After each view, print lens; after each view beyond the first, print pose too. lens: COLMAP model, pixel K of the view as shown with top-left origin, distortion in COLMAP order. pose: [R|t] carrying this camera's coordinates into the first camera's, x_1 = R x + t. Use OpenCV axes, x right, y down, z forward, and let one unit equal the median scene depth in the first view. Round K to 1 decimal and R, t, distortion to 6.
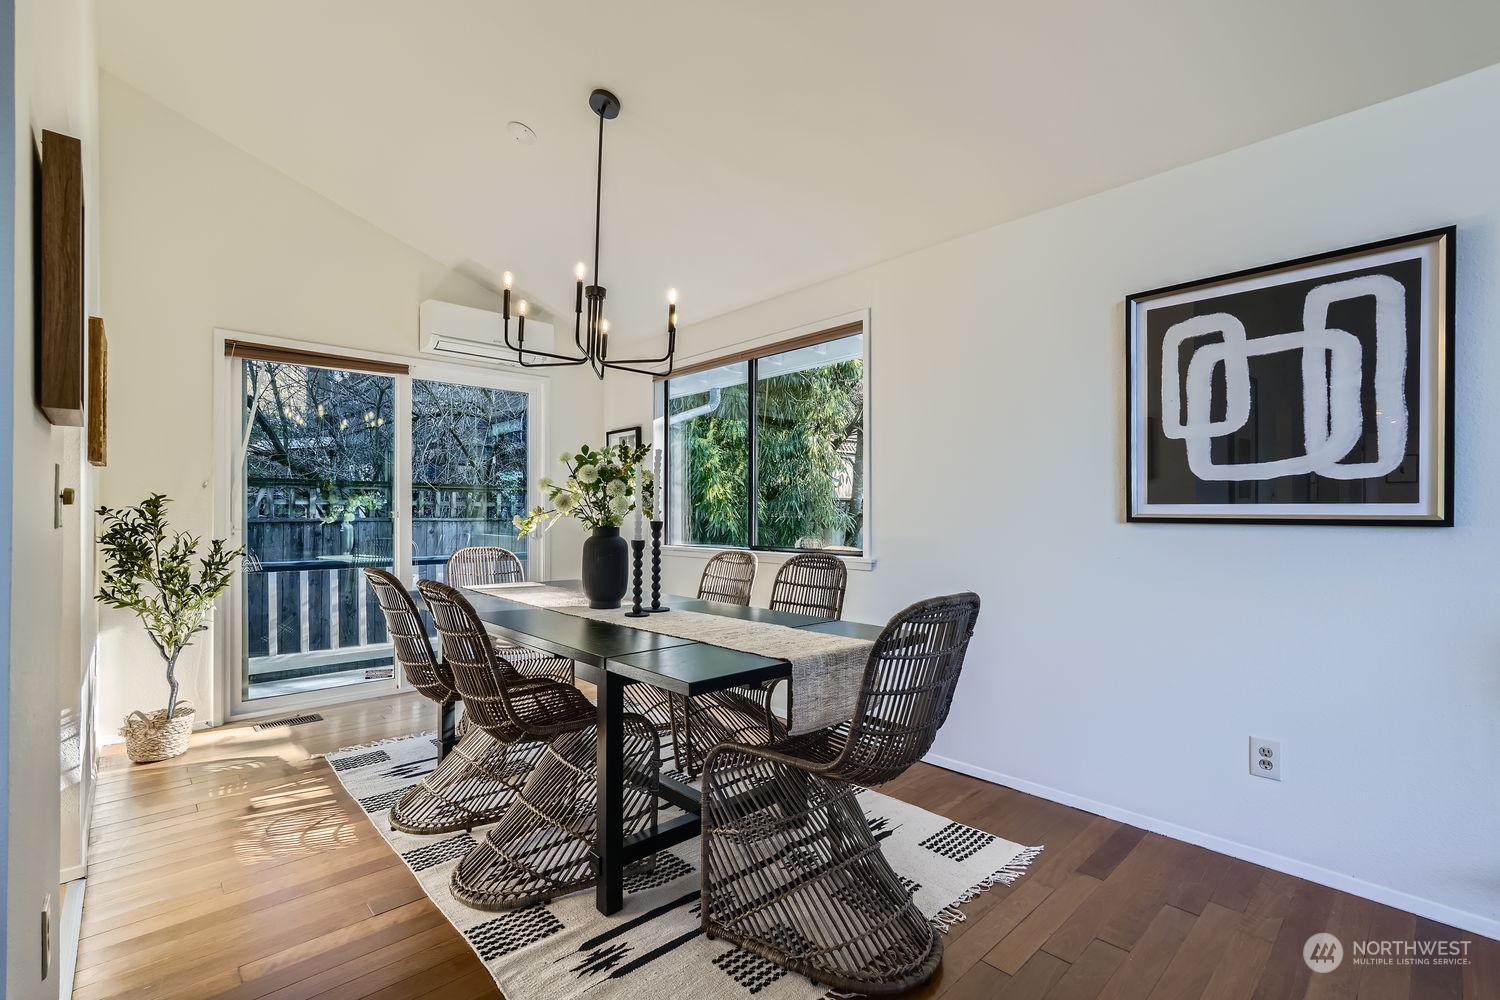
lens RADIAL K [[663.1, 0, 749.1], [0, 663.1, 512.0], [0, 0, 1]] dist [-0.005363, 0.000823]
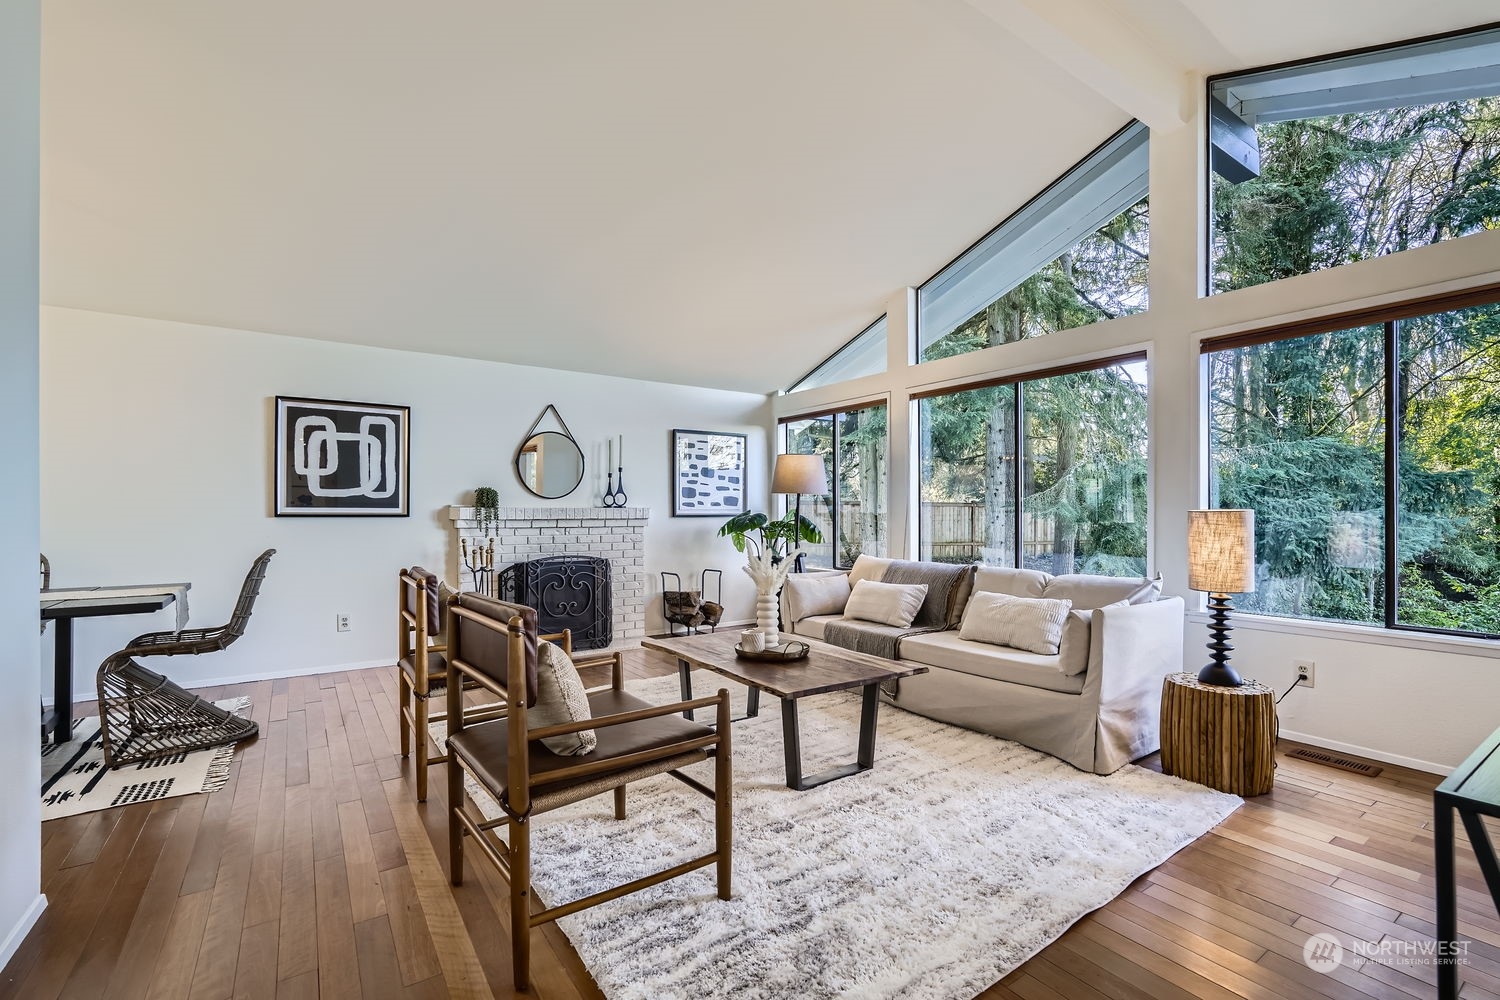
lens RADIAL K [[663.1, 0, 749.2], [0, 663.1, 509.9], [0, 0, 1]] dist [-0.005363, 0.000823]
pose [[0.147360, 0.003196, 0.989078, -1.178080], [-0.003620, 0.999990, -0.002692, -0.004410], [-0.989076, -0.003184, 0.147370, -0.651087]]
